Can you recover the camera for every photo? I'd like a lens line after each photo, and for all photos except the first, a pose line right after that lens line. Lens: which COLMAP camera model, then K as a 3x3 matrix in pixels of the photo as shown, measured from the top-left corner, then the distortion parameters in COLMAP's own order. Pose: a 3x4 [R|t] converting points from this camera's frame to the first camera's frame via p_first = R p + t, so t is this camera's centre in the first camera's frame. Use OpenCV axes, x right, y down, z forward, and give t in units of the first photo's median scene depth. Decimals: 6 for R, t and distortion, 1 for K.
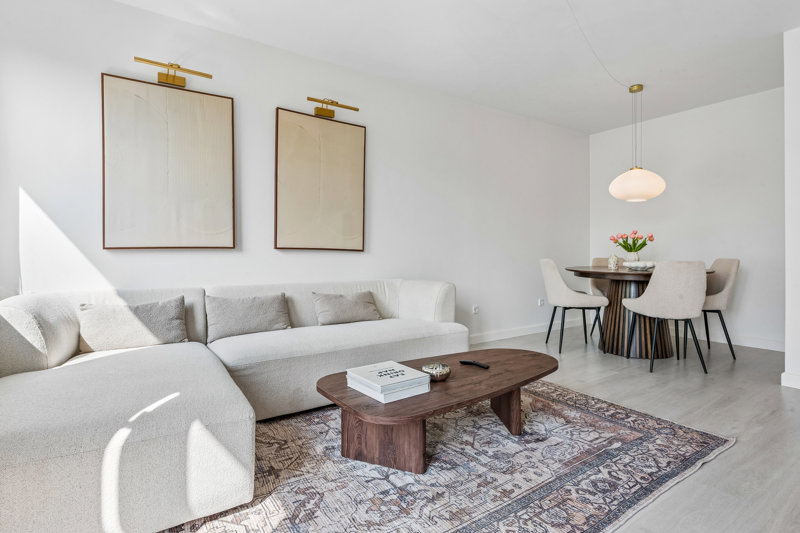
lens RADIAL K [[410.0, 0, 403.1], [0, 410.0, 256.6], [0, 0, 1]] dist [0.000643, -0.000238]
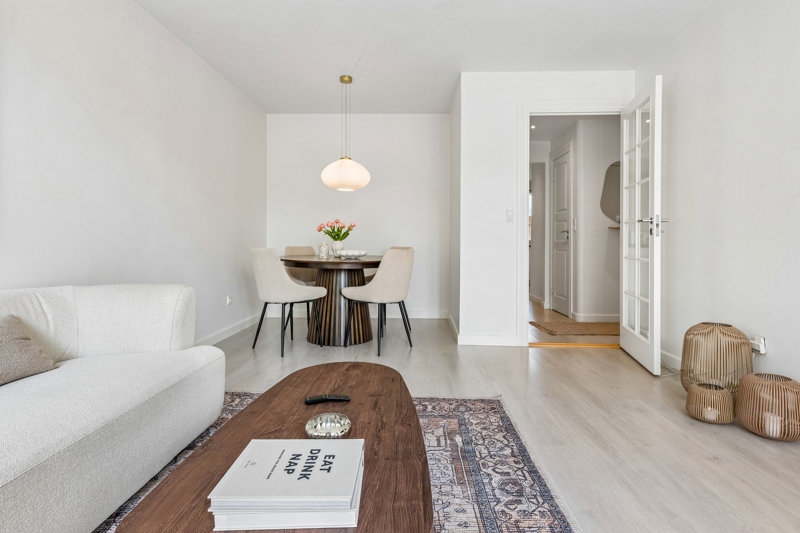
lens RADIAL K [[422.3, 0, 402.6], [0, 422.3, 243.1], [0, 0, 1]] dist [0.002558, 0.000106]
pose [[0.585184, 0.001076, 0.810900, -0.324694], [0.002107, 0.999994, -0.002848, -0.002787], [-0.810898, 0.003375, 0.585178, 0.455014]]
